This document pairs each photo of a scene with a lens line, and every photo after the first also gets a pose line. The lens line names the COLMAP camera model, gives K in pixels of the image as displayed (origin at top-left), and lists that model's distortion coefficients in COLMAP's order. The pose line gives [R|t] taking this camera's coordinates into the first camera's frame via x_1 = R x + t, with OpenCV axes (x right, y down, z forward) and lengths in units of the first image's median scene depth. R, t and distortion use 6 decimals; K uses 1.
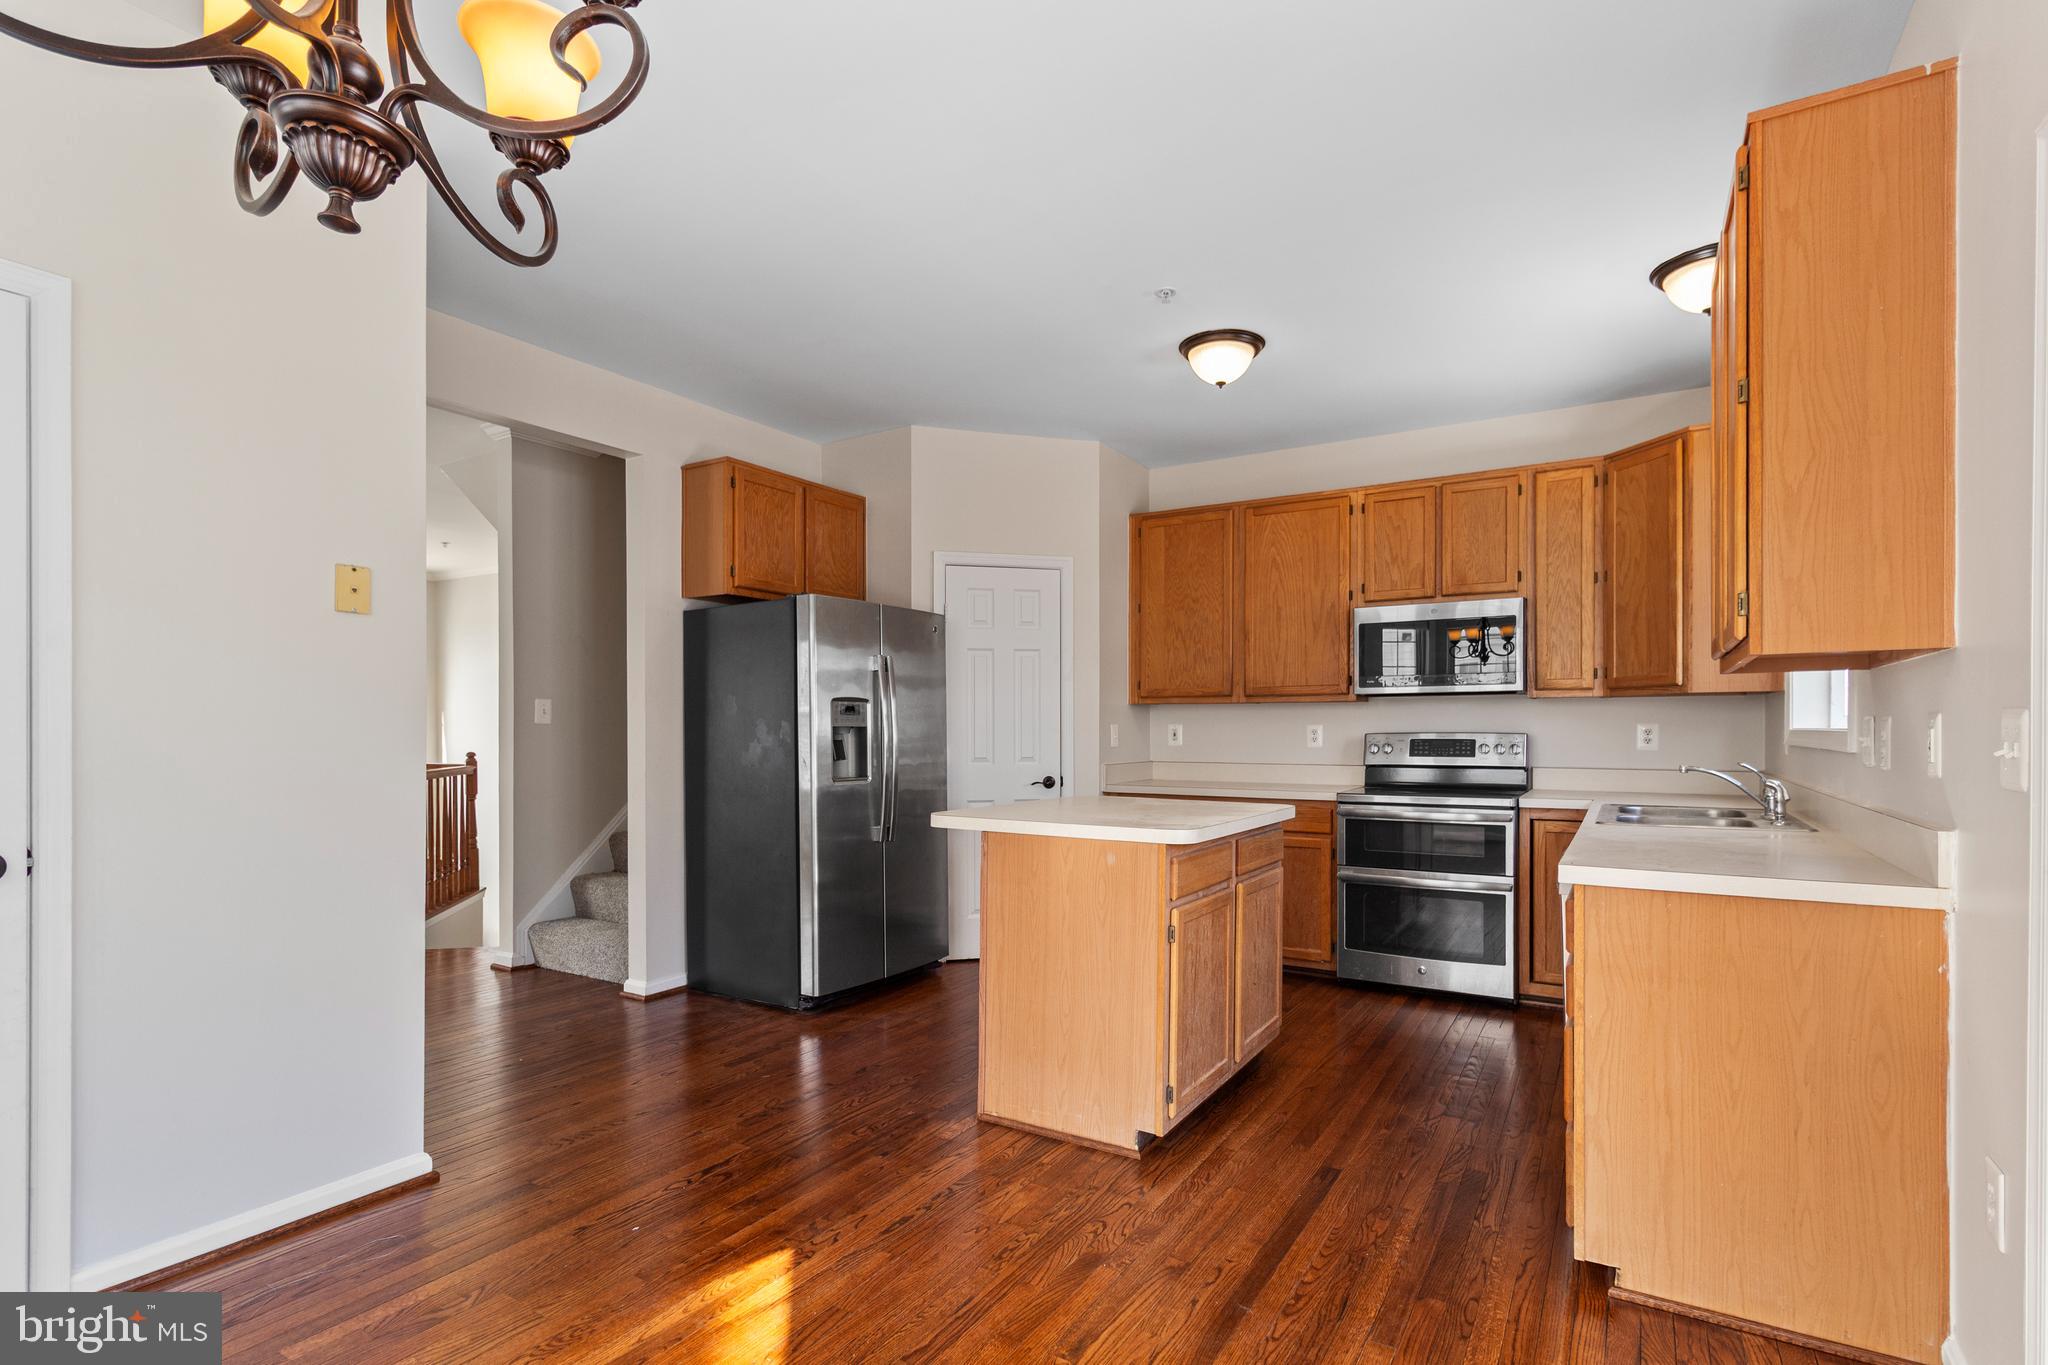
lens RADIAL K [[960.0, 0, 1059.8], [0, 960.0, 737.9], [0, 0, 1]] dist [-0.000547, 0.000149]
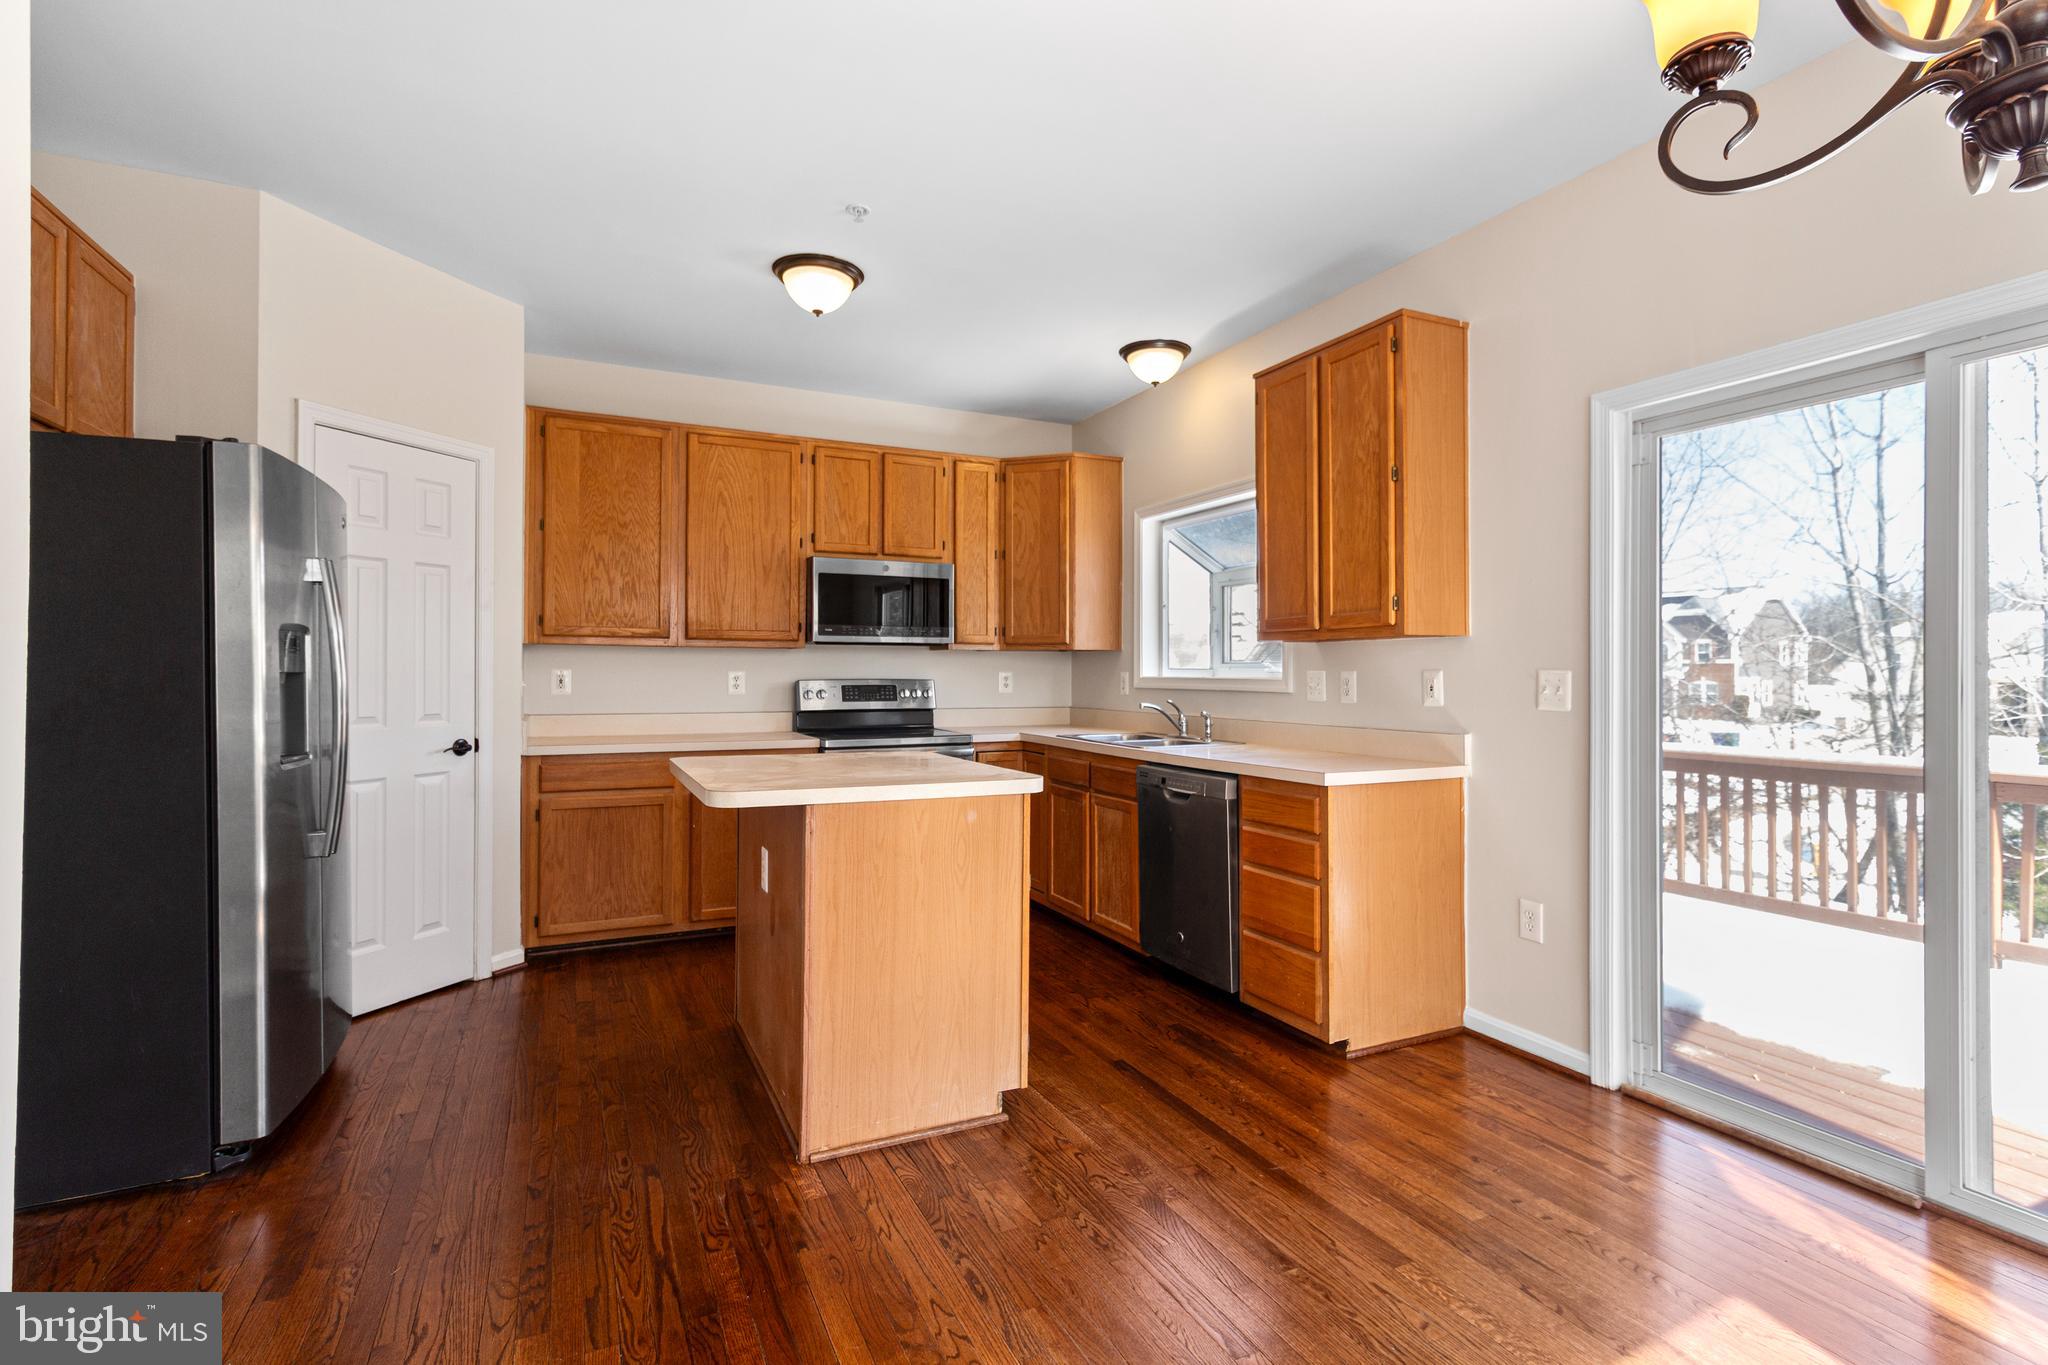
lens RADIAL K [[946.2, 0, 1046.4], [0, 946.2, 673.6], [0, 0, 1]] dist [-0.000198, -0.000148]
pose [[0.560392, 0.002824, 0.828223, -0.420857], [0.003128, 0.999980, -0.005526, -0.005715], [-0.828222, 0.005687, 0.560372, 0.258559]]
